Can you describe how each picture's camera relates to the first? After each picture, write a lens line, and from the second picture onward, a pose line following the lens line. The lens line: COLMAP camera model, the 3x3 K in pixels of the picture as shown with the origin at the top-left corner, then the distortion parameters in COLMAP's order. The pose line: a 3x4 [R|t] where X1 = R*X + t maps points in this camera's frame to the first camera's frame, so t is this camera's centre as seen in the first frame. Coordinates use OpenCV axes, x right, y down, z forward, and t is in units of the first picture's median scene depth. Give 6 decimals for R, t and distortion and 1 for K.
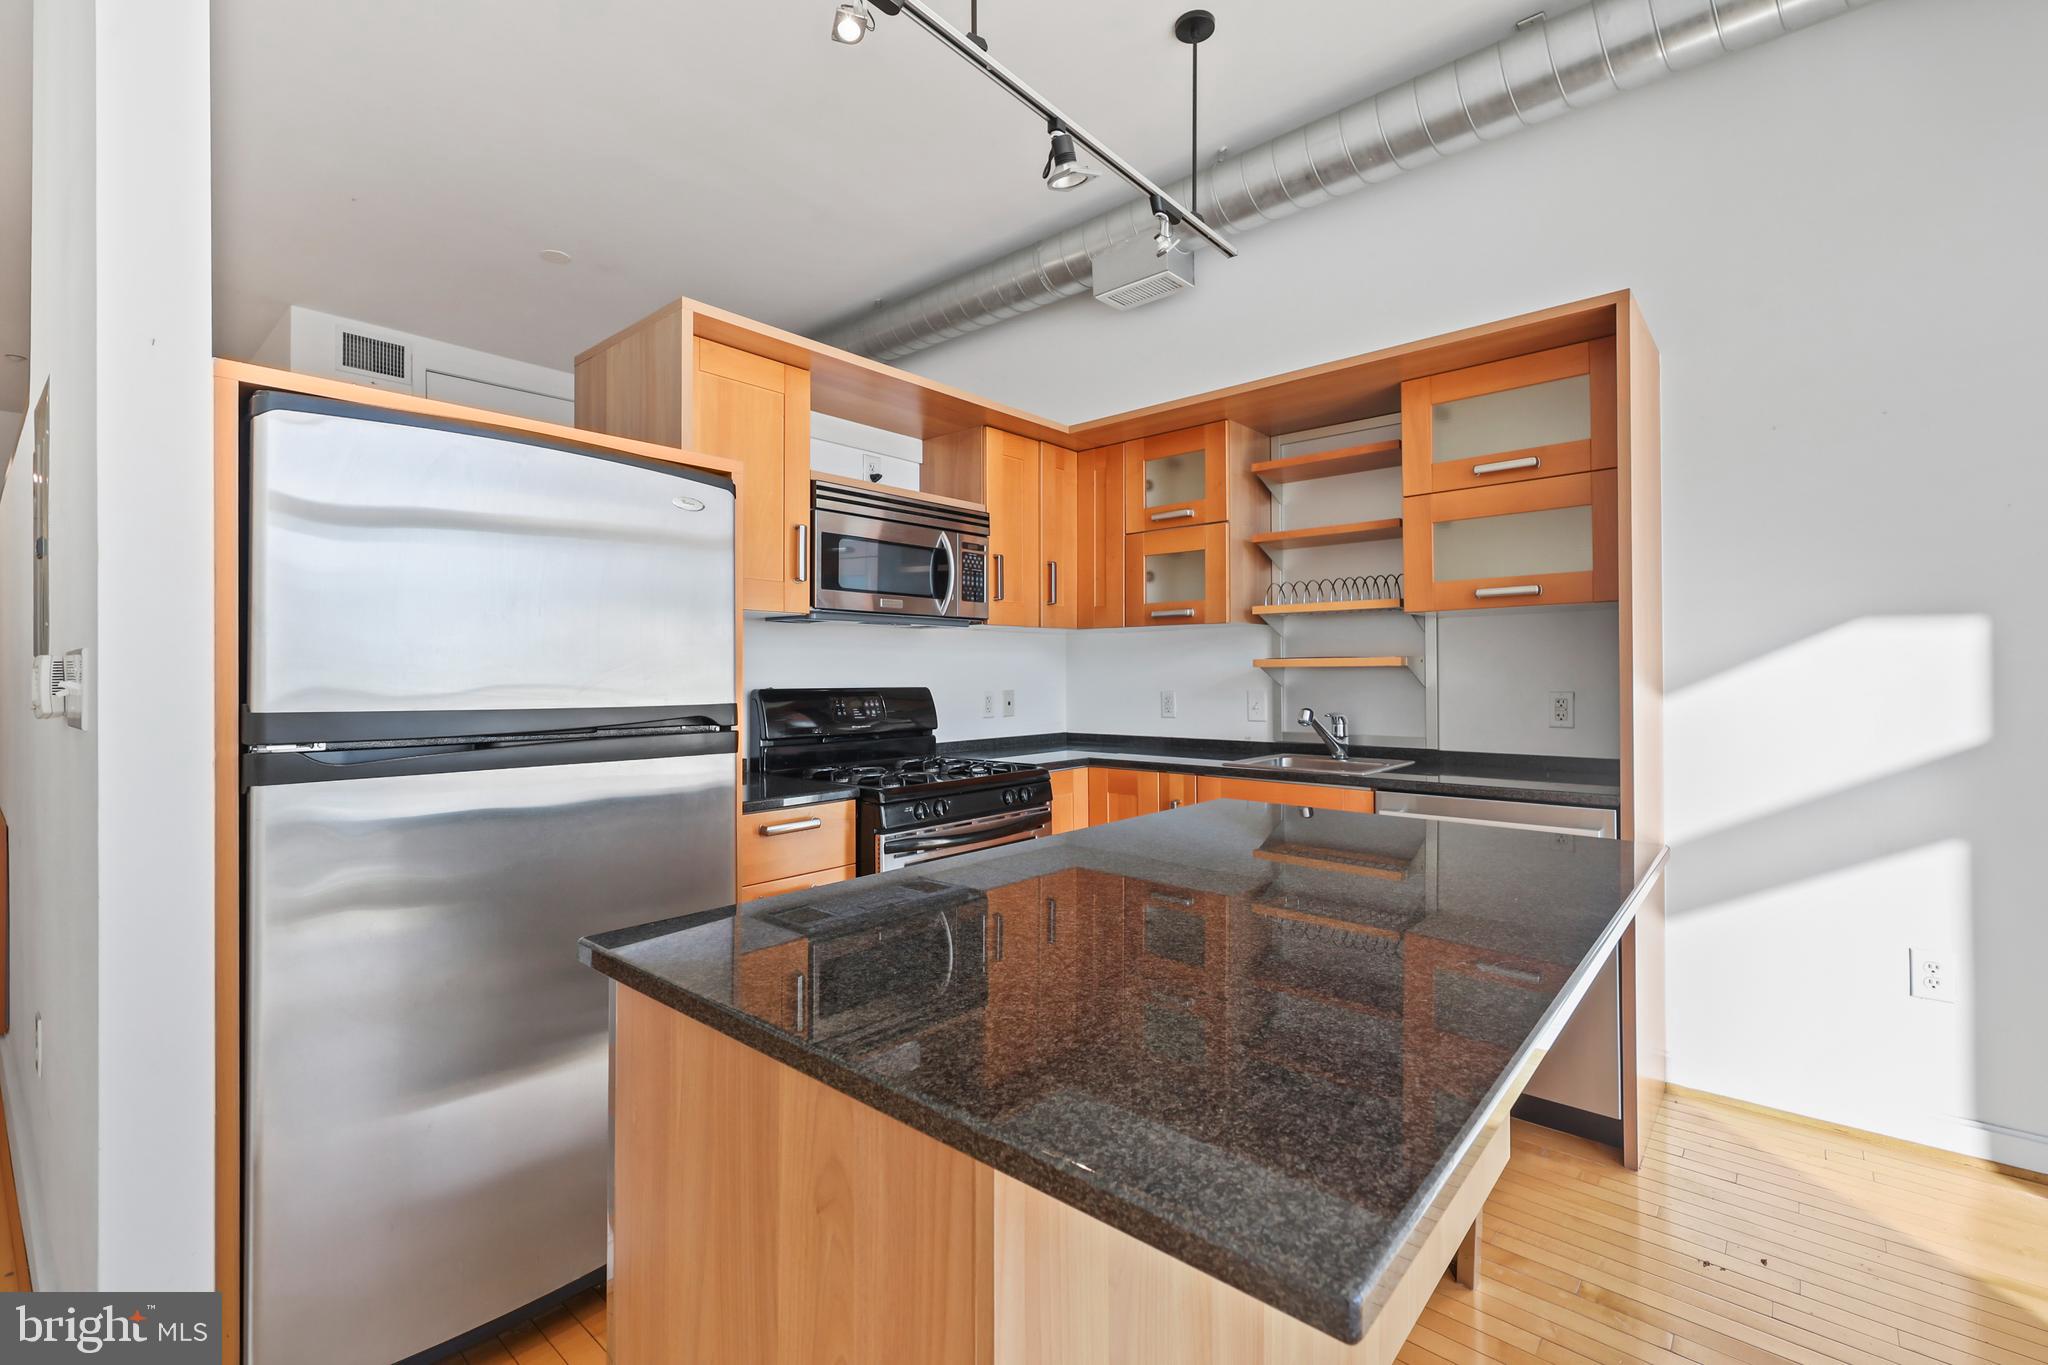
lens RADIAL K [[860.0, 0, 1045.2], [0, 860.0, 687.9], [0, 0, 1]] dist [0.002032, -0.001522]
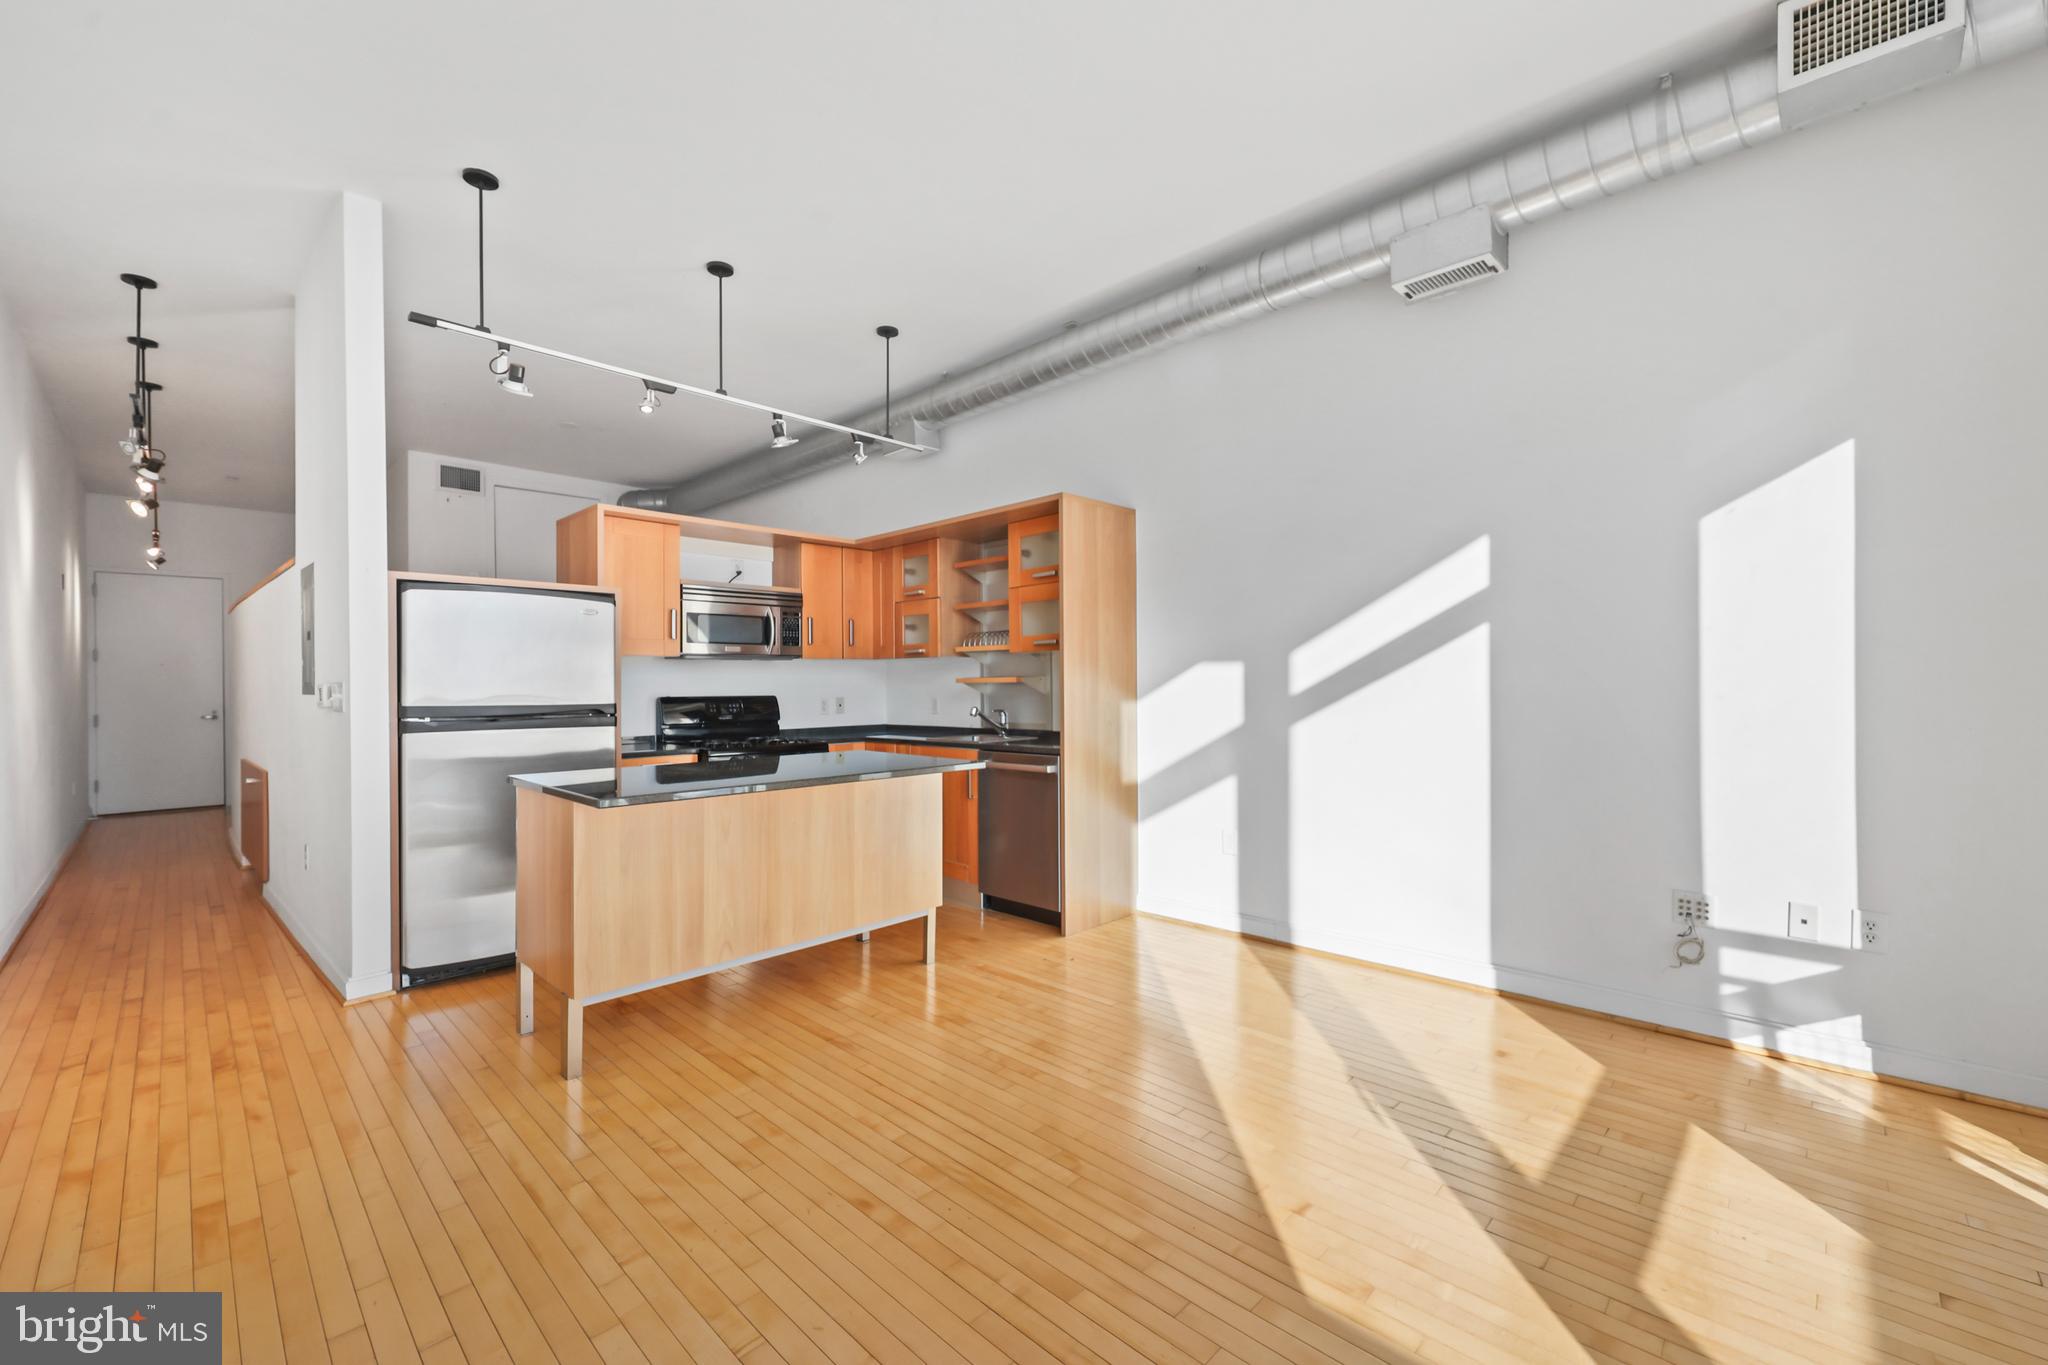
lens RADIAL K [[839.5, 0, 1067.4], [0, 839.5, 701.2], [0, 0, 1]] dist [-0.001709, 0.001360]
pose [[0.998773, -0.003202, -0.049413, 0.548773], [0.003444, 0.999982, 0.004815, 0.004665], [0.049397, -0.004979, 0.998767, -0.650071]]
